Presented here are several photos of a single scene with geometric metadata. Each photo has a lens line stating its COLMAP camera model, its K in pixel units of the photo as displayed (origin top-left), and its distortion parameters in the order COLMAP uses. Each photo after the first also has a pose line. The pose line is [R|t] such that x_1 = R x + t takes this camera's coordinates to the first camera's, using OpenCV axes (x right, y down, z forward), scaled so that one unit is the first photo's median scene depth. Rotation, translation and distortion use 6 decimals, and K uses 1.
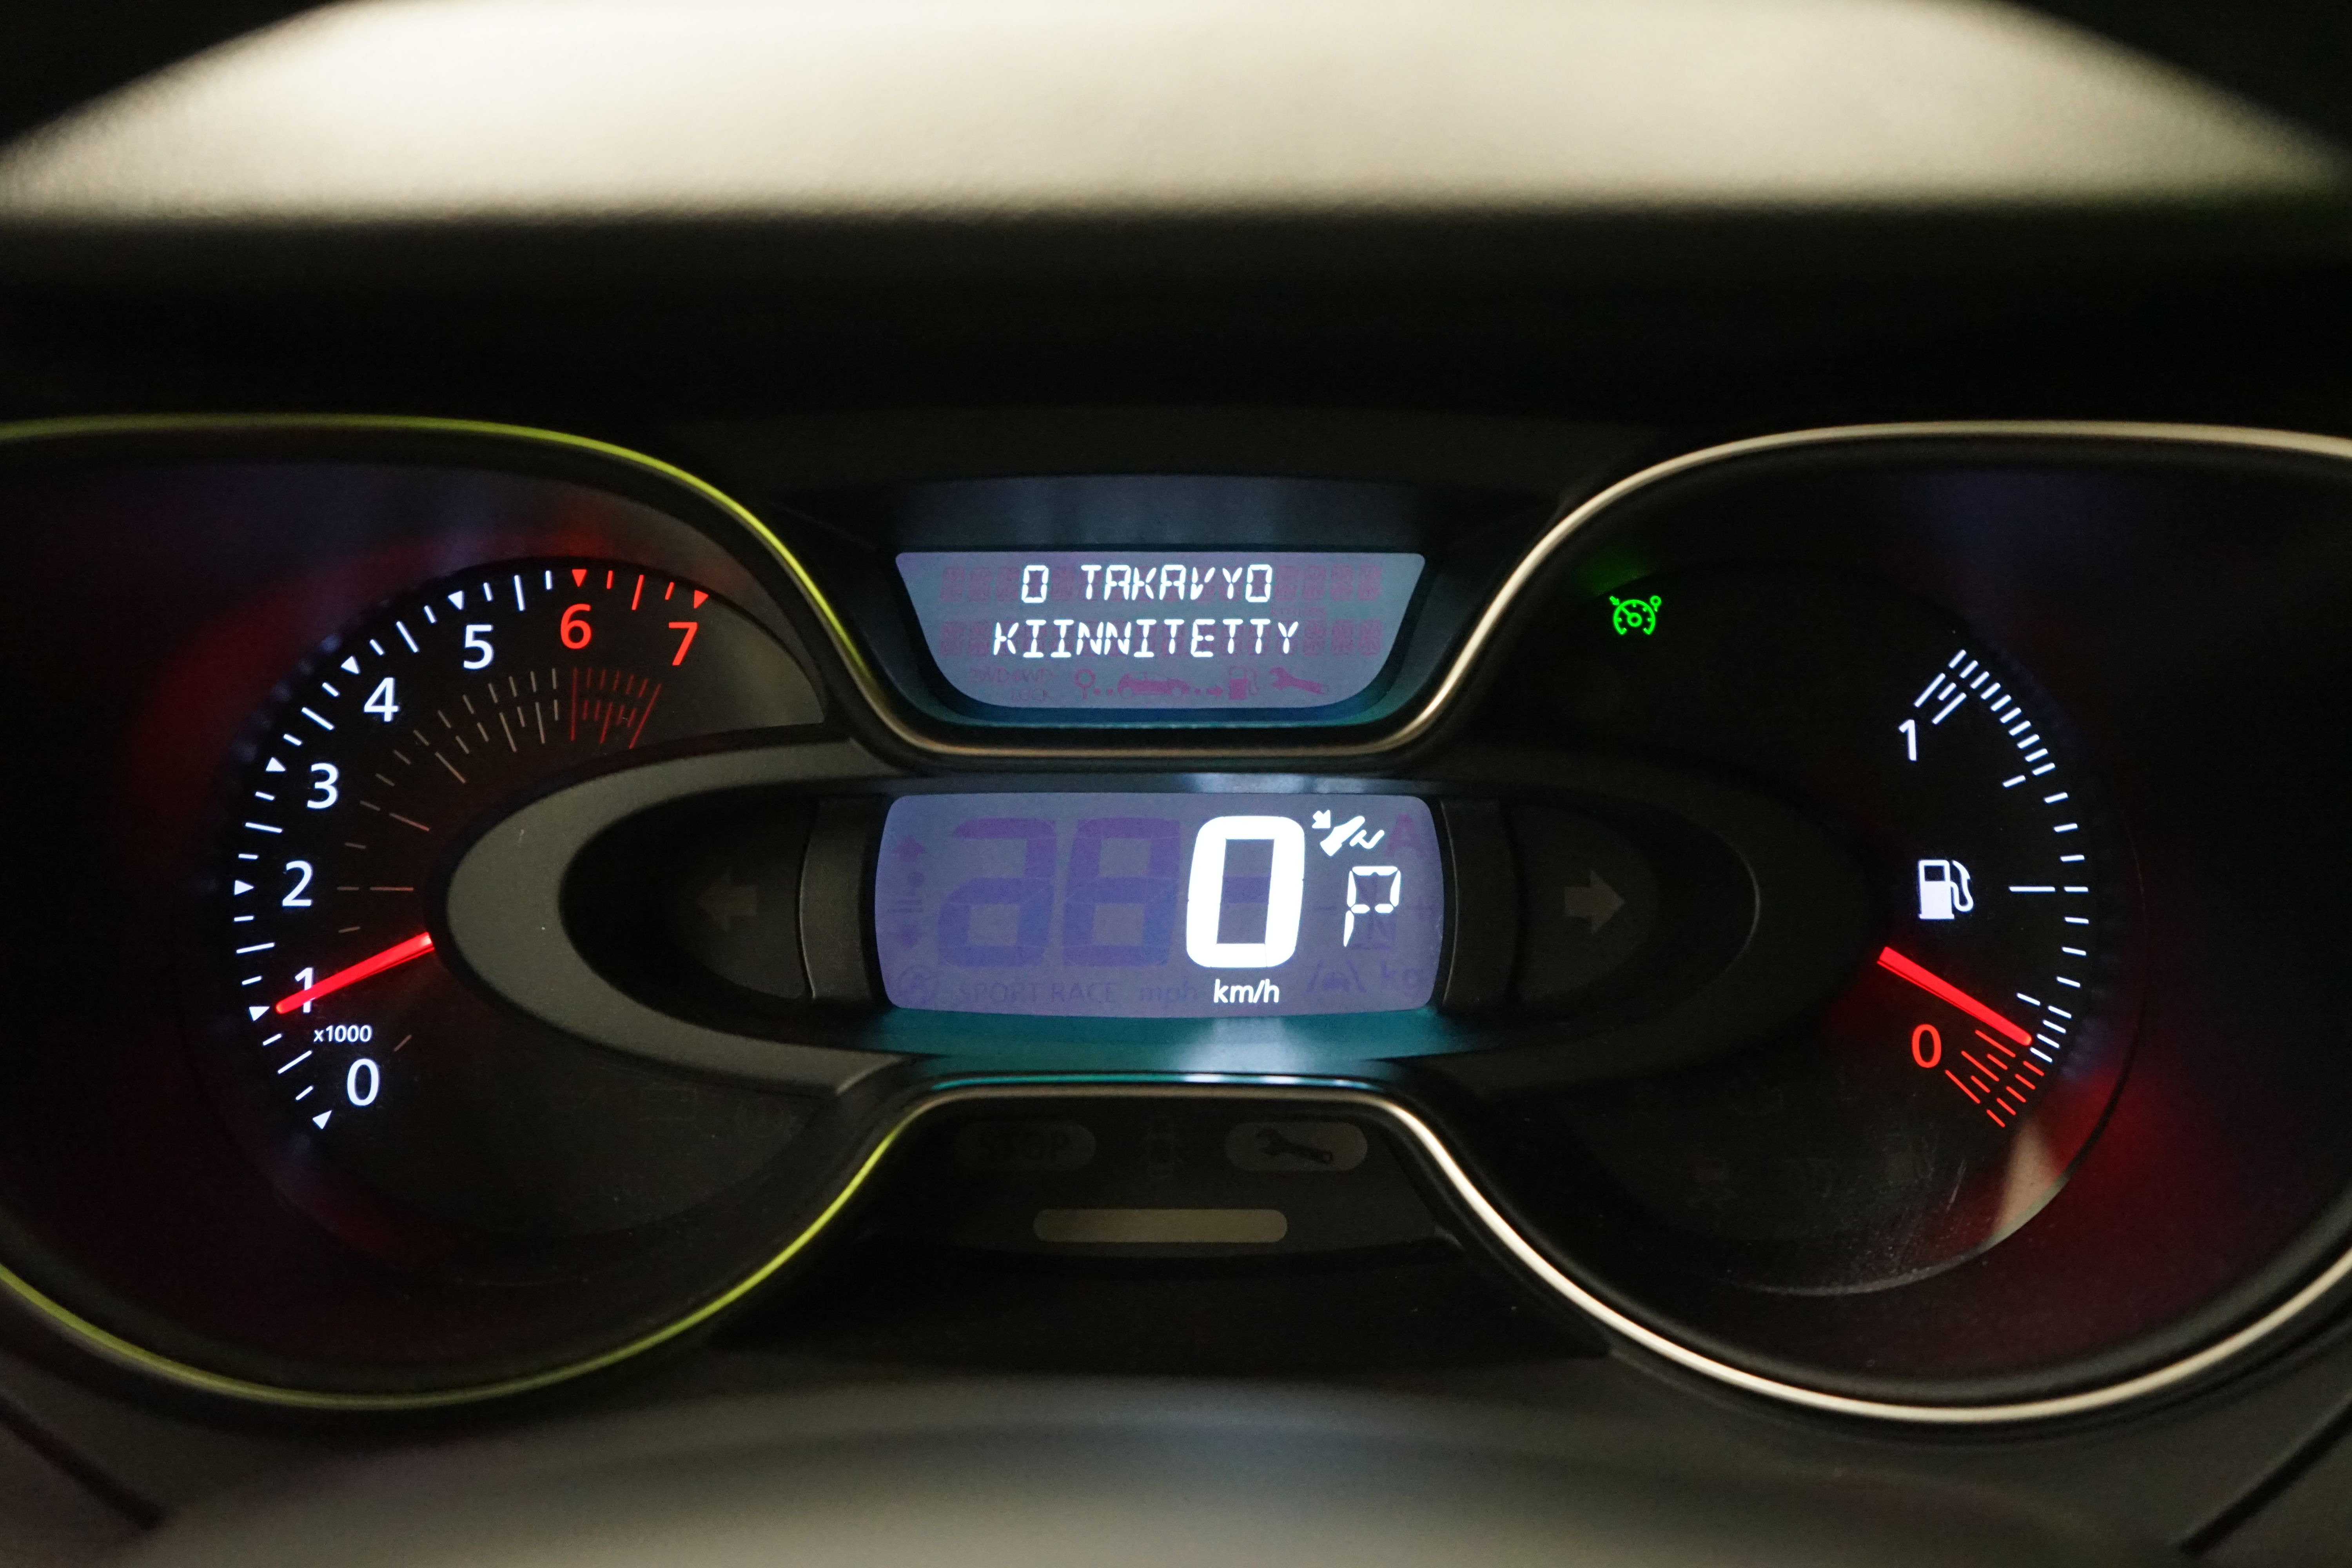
lens RADIAL K [[3047.4, 0, 1176.3], [0, 3047.4, 786.3], [0, 0, 1]] dist [-0.030705, 0.000000]
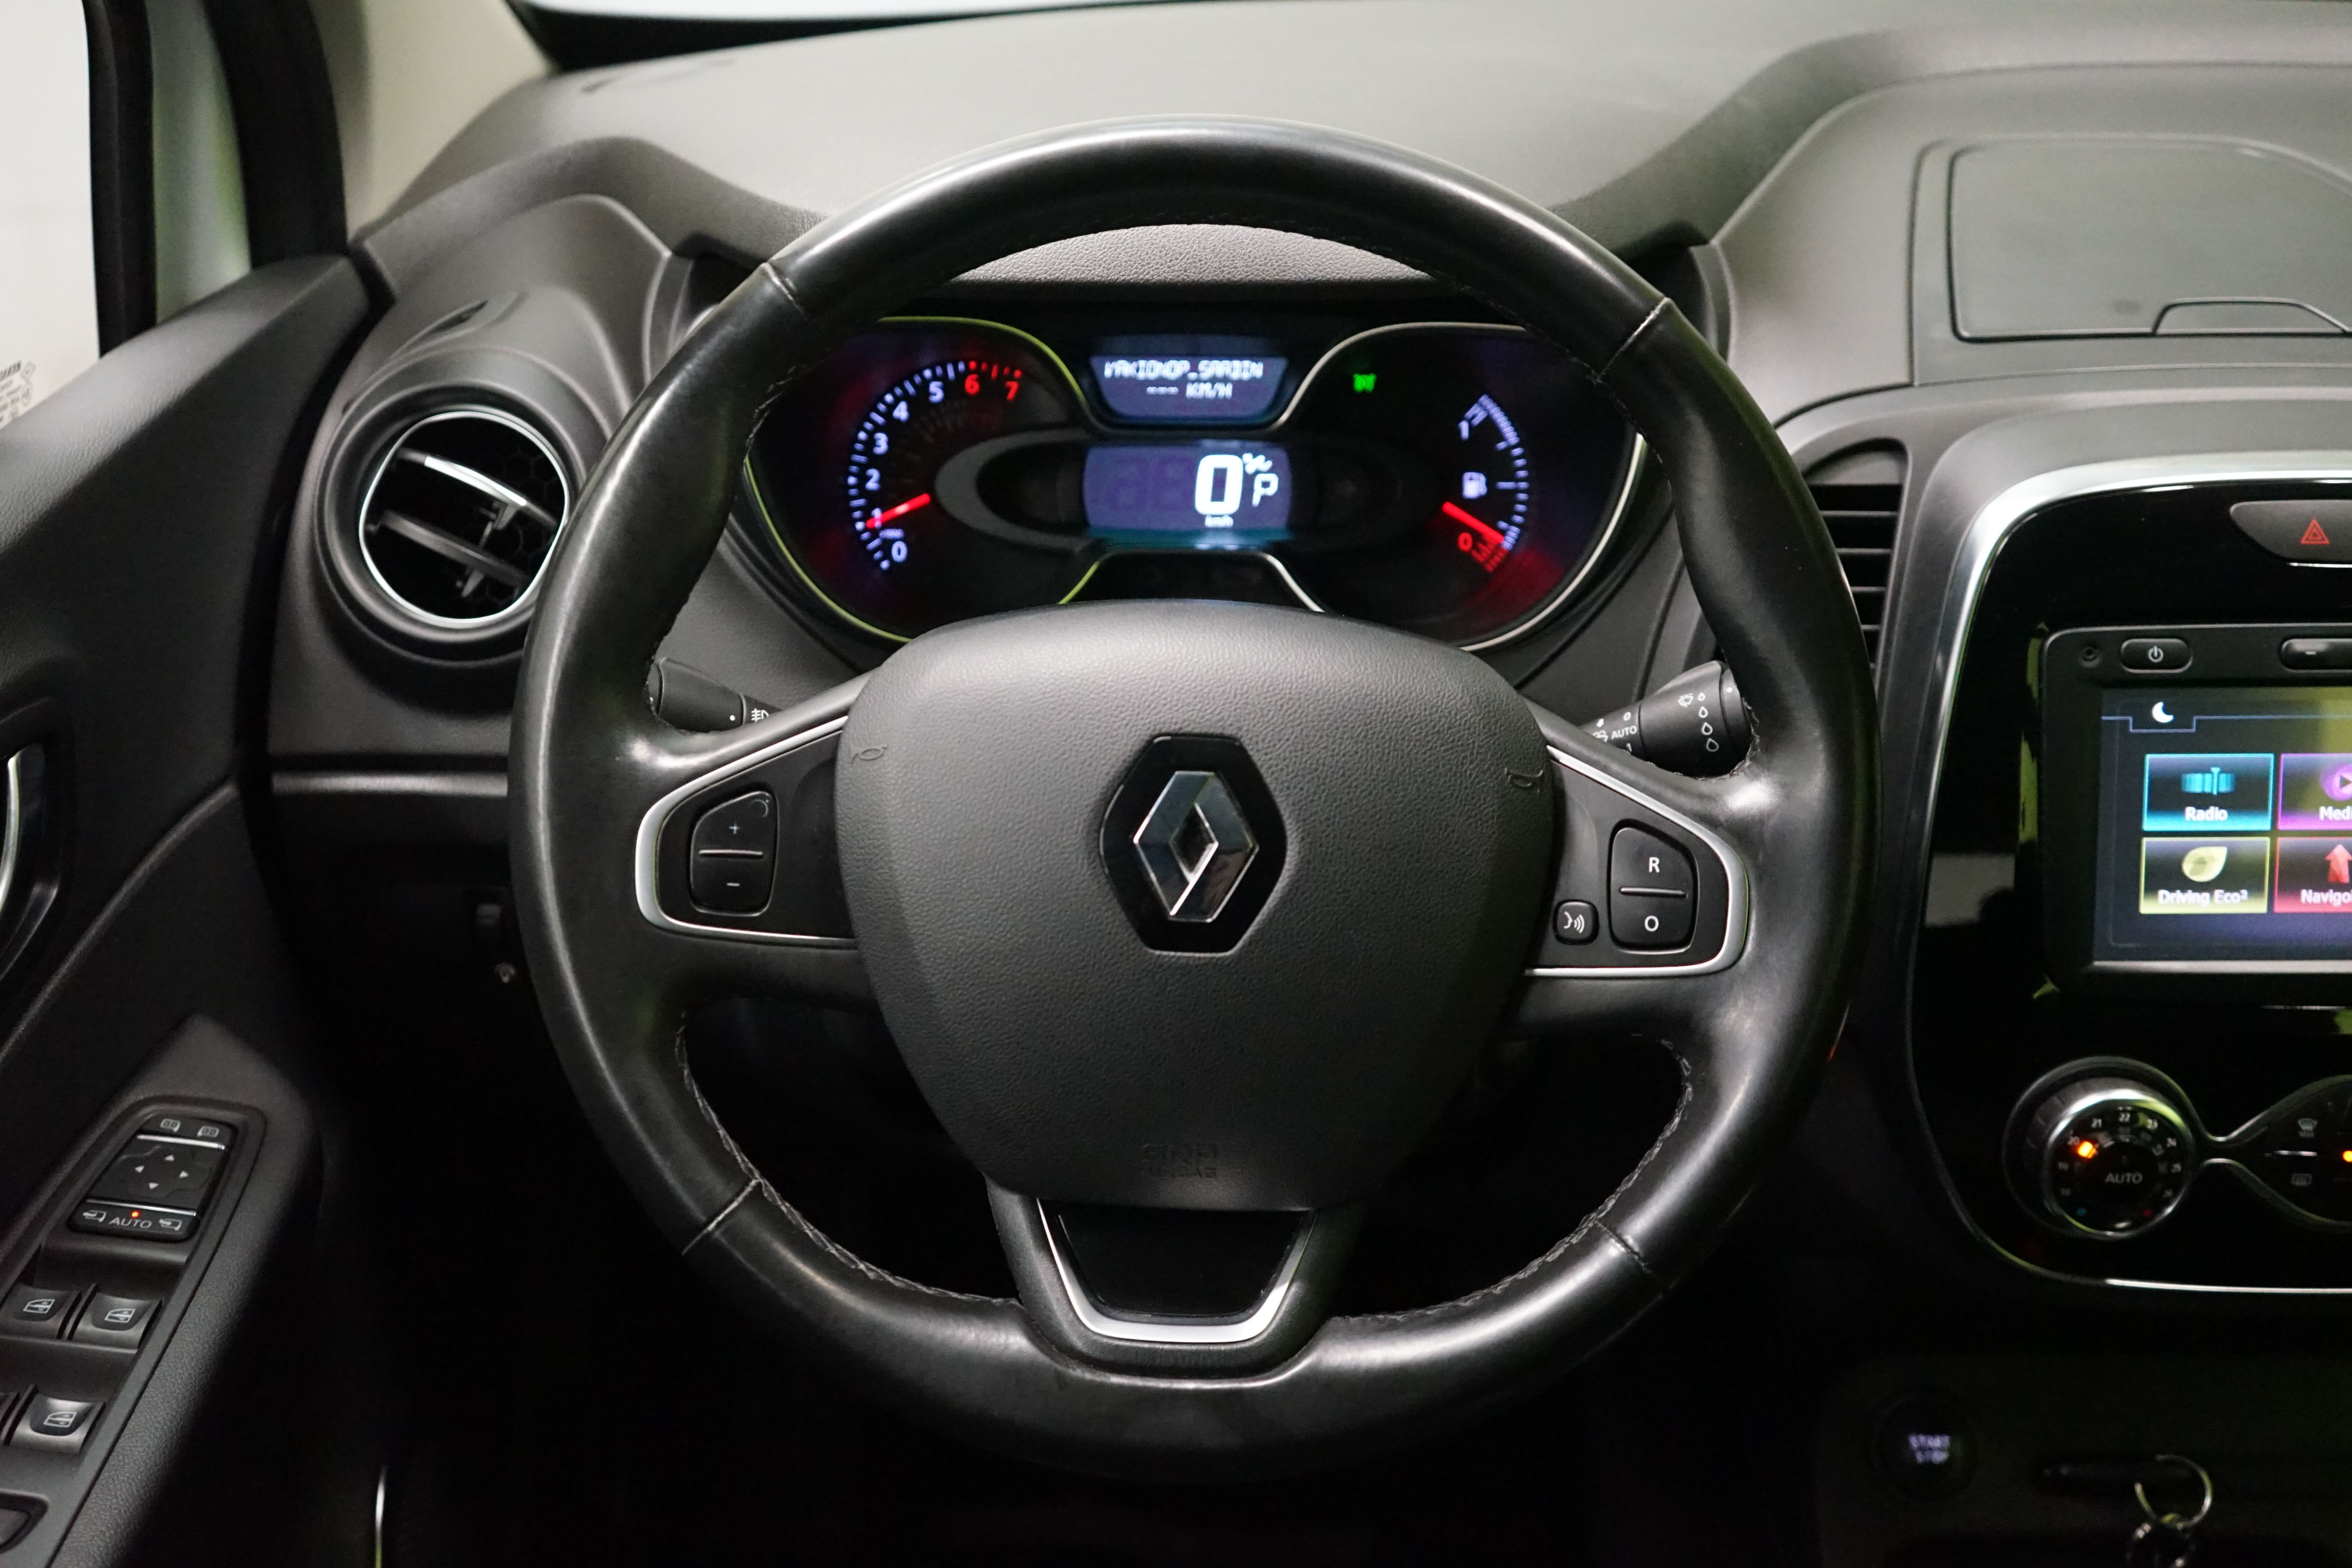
lens RADIAL K [[2464.4, 0, 1163.4], [0, 2464.4, 791.1], [0, 0, 1]] dist [0.006666, 0.000000]
pose [[0.999874, 0.008178, -0.013627, 0.005064], [-0.006308, 0.991223, 0.132054, 0.015741], [0.014587, -0.131951, 0.991149, -1.233037]]
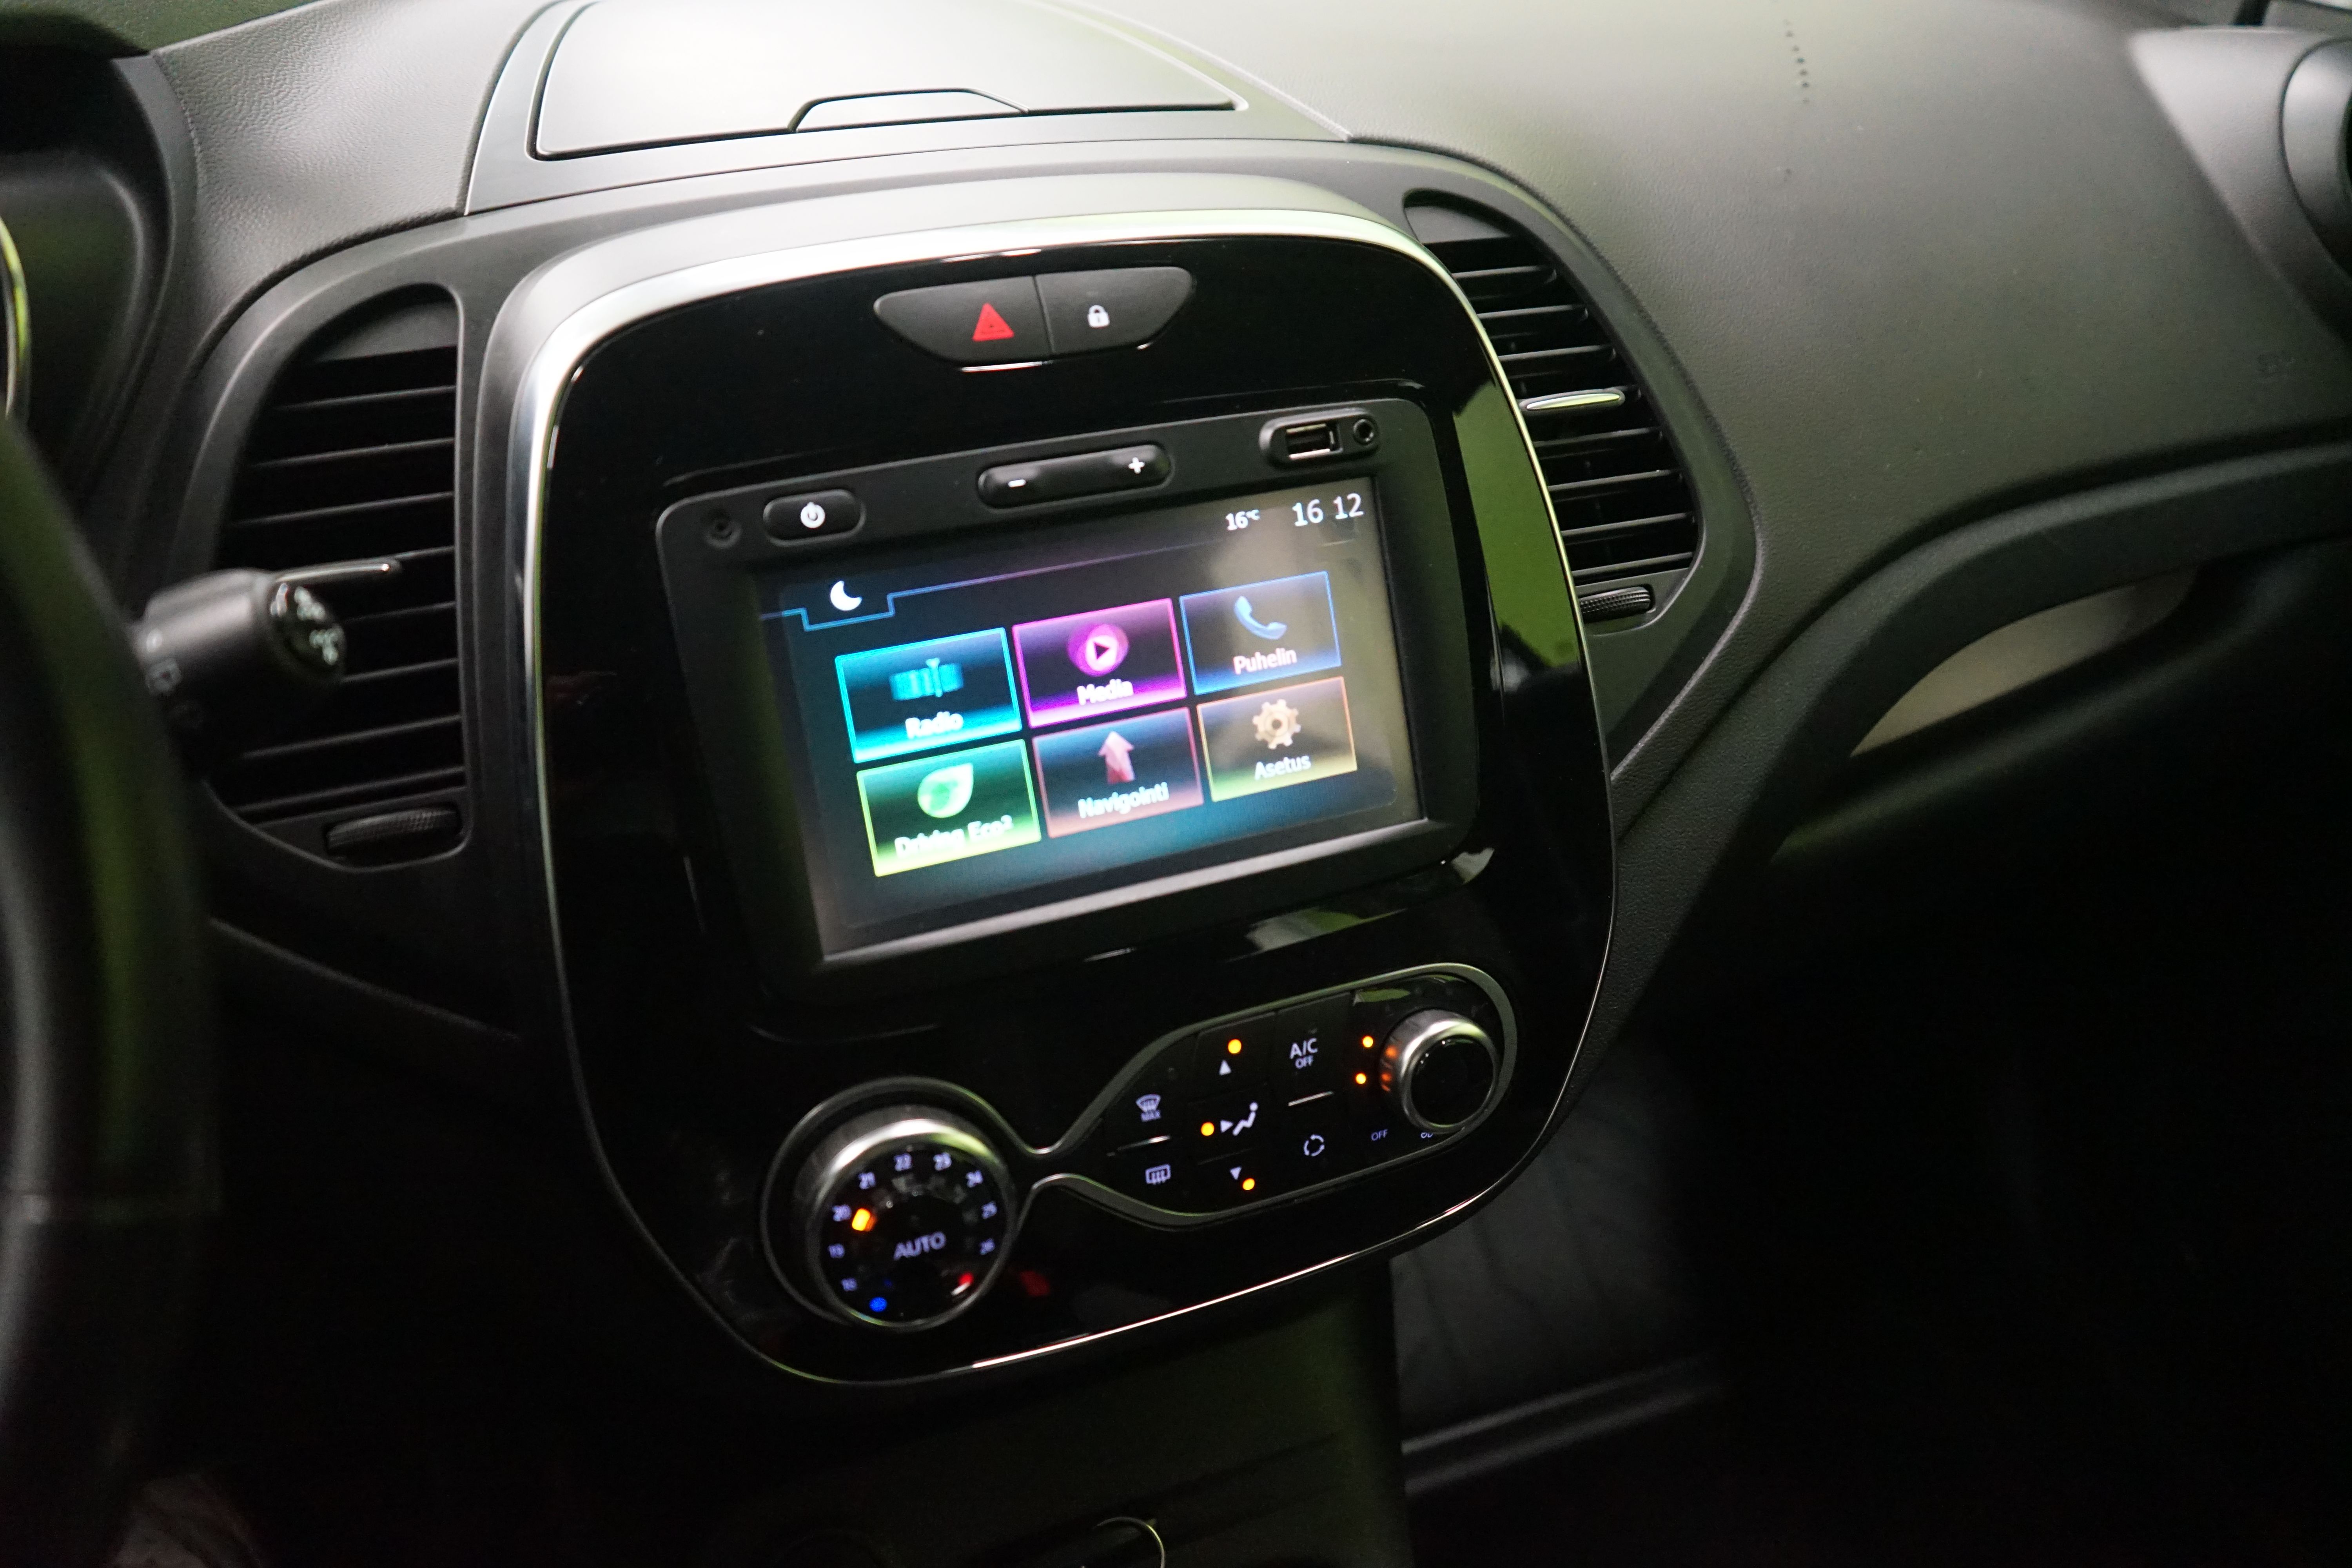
lens RADIAL K [[1889.7, 0, 1168.3], [0, 1889.7, 774.2], [0, 0, 1]] dist [-0.010717, 0.013139]
pose [[0.925754, -0.181259, 0.331850, 0.542278], [0.144923, 0.980683, 0.131370, 0.184915], [-0.349251, -0.073523, 0.934140, -0.387537]]
